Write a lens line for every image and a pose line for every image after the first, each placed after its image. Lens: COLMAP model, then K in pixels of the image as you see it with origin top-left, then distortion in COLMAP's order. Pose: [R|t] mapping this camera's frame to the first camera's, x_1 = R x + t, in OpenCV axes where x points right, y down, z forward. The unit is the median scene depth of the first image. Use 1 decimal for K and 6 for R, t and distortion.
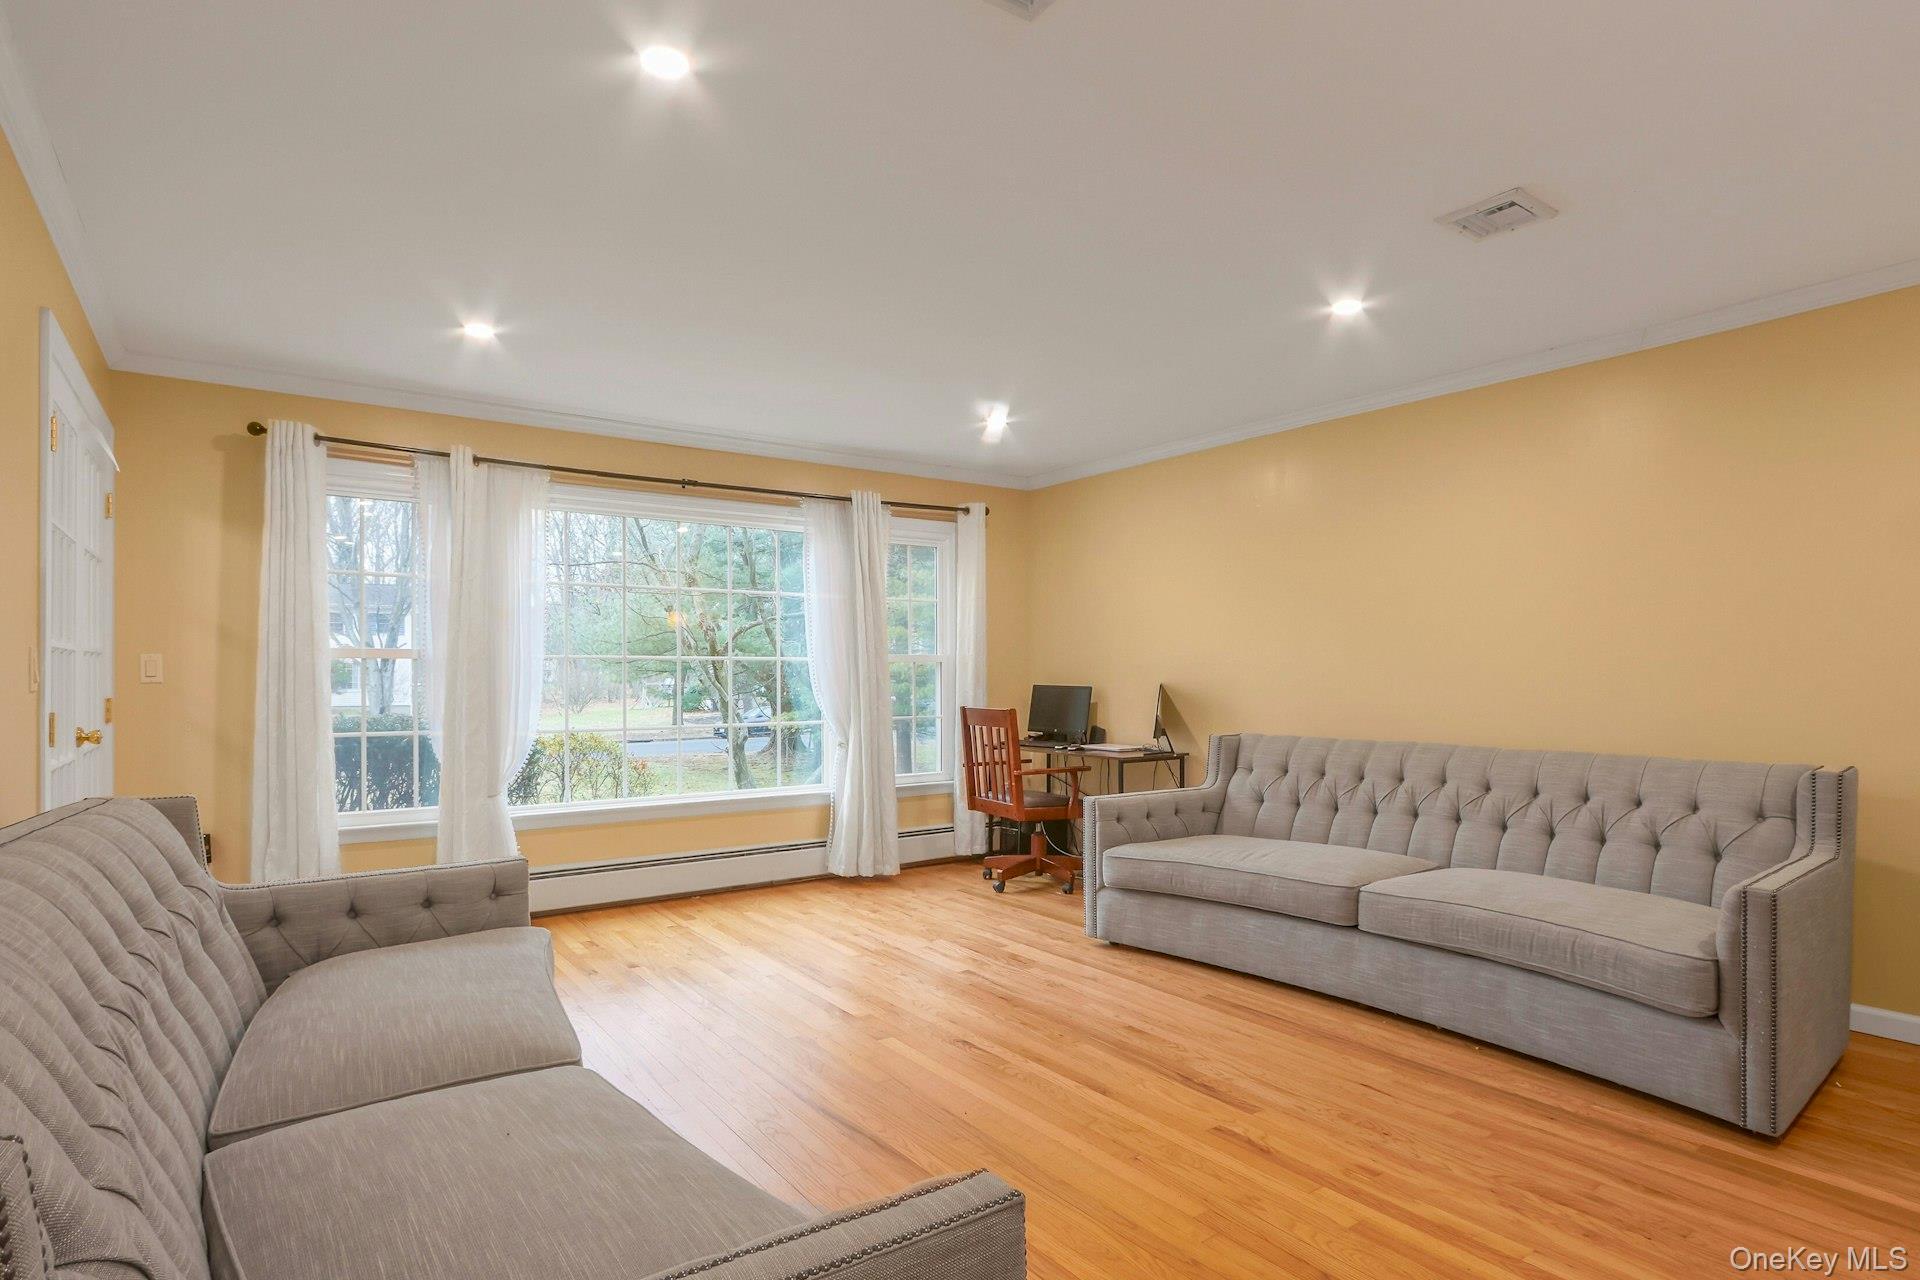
lens RADIAL K [[1003.4, 0, 960.0], [0, 1003.4, 640.0], [0, 0, 1]] dist [-0.023778, -0.000055]
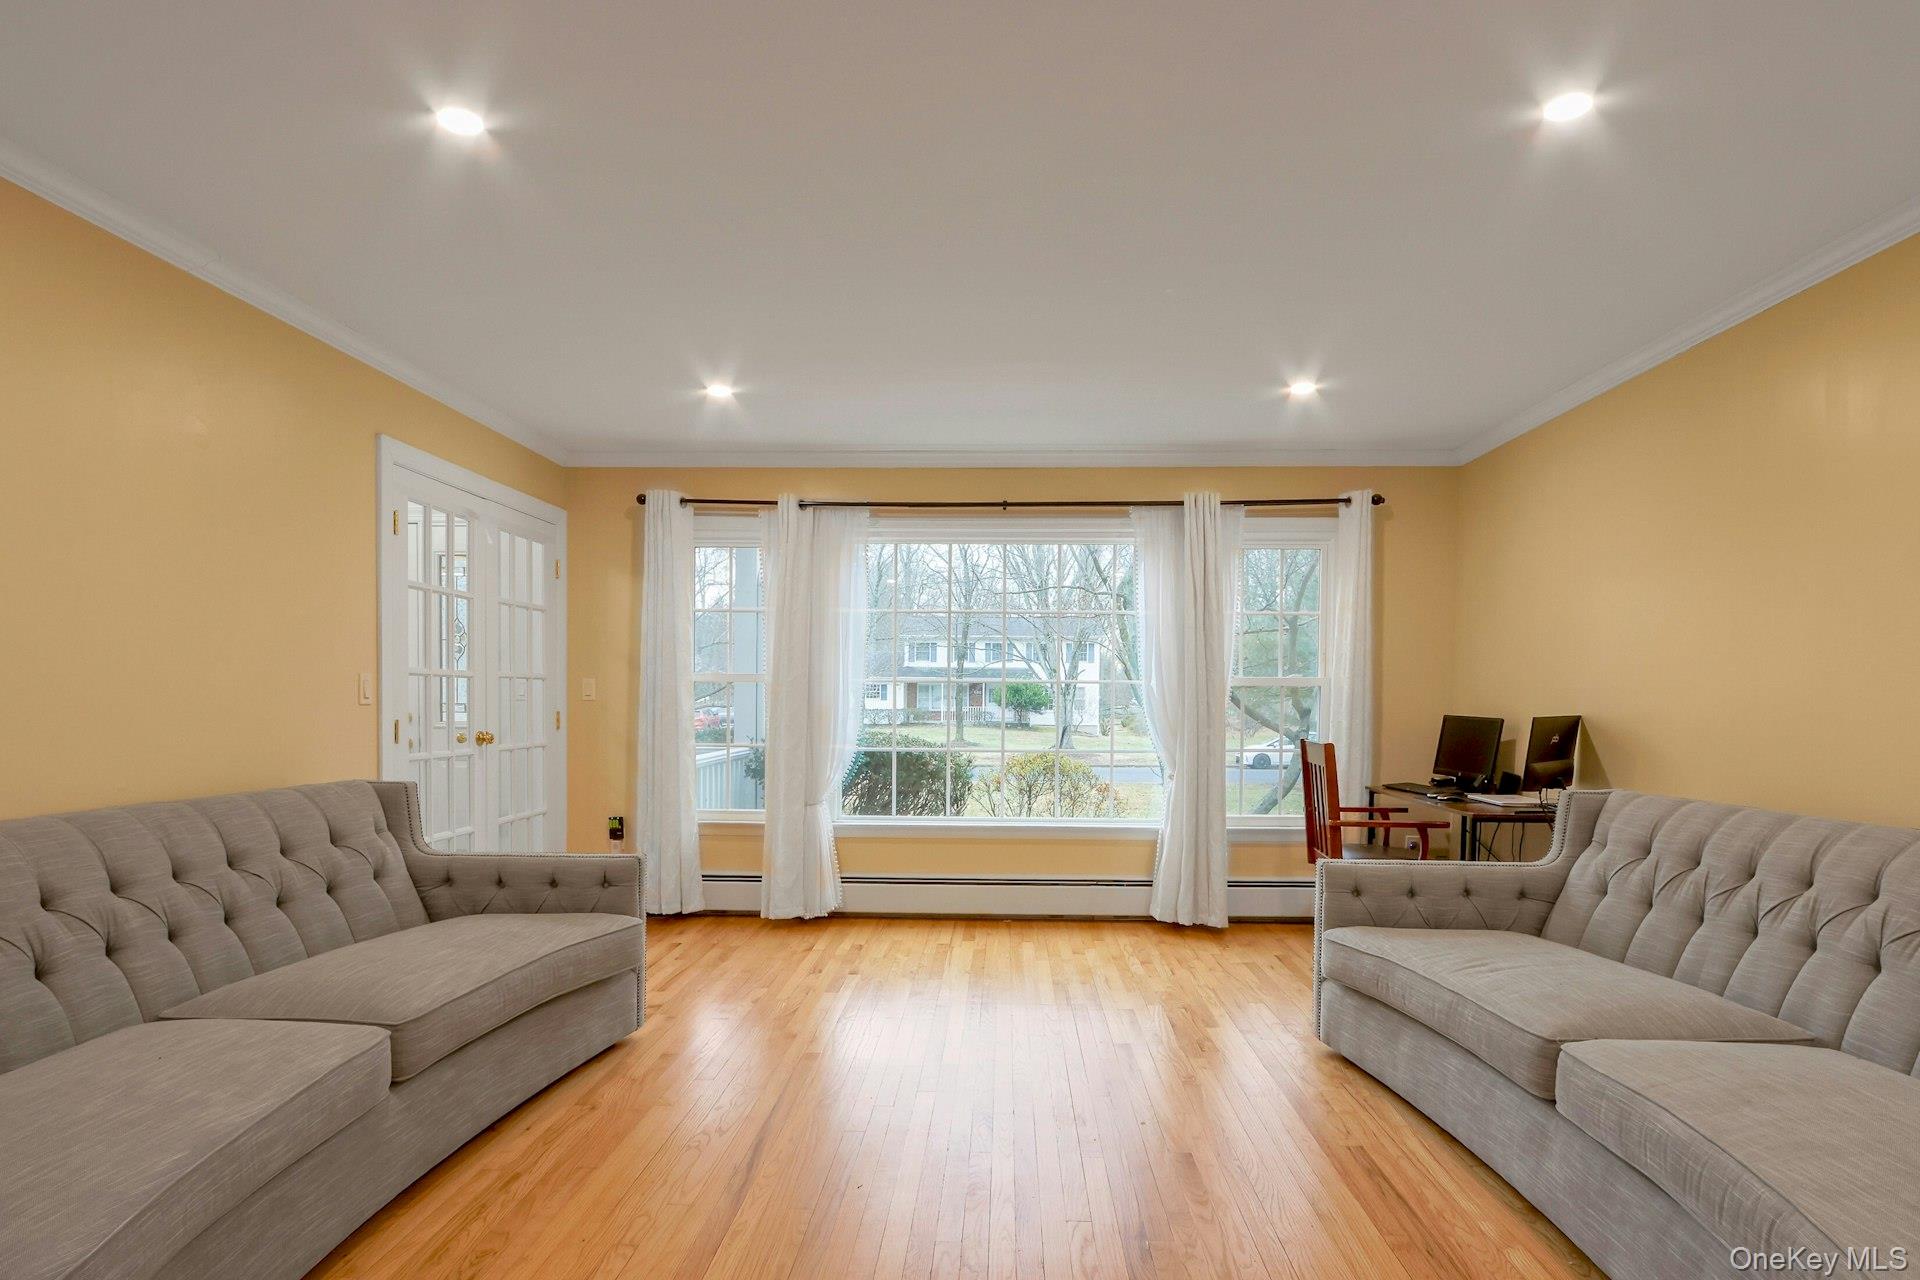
lens RADIAL K [[1012.0, 0, 963.9], [0, 1012.0, 705.2], [0, 0, 1]] dist [-0.021856, 0.000894]
pose [[0.792287, 0.012662, -0.610018, 0.349457], [0.011421, 0.999302, 0.035575, 0.006189], [0.610042, -0.035153, 0.791589, 0.200307]]
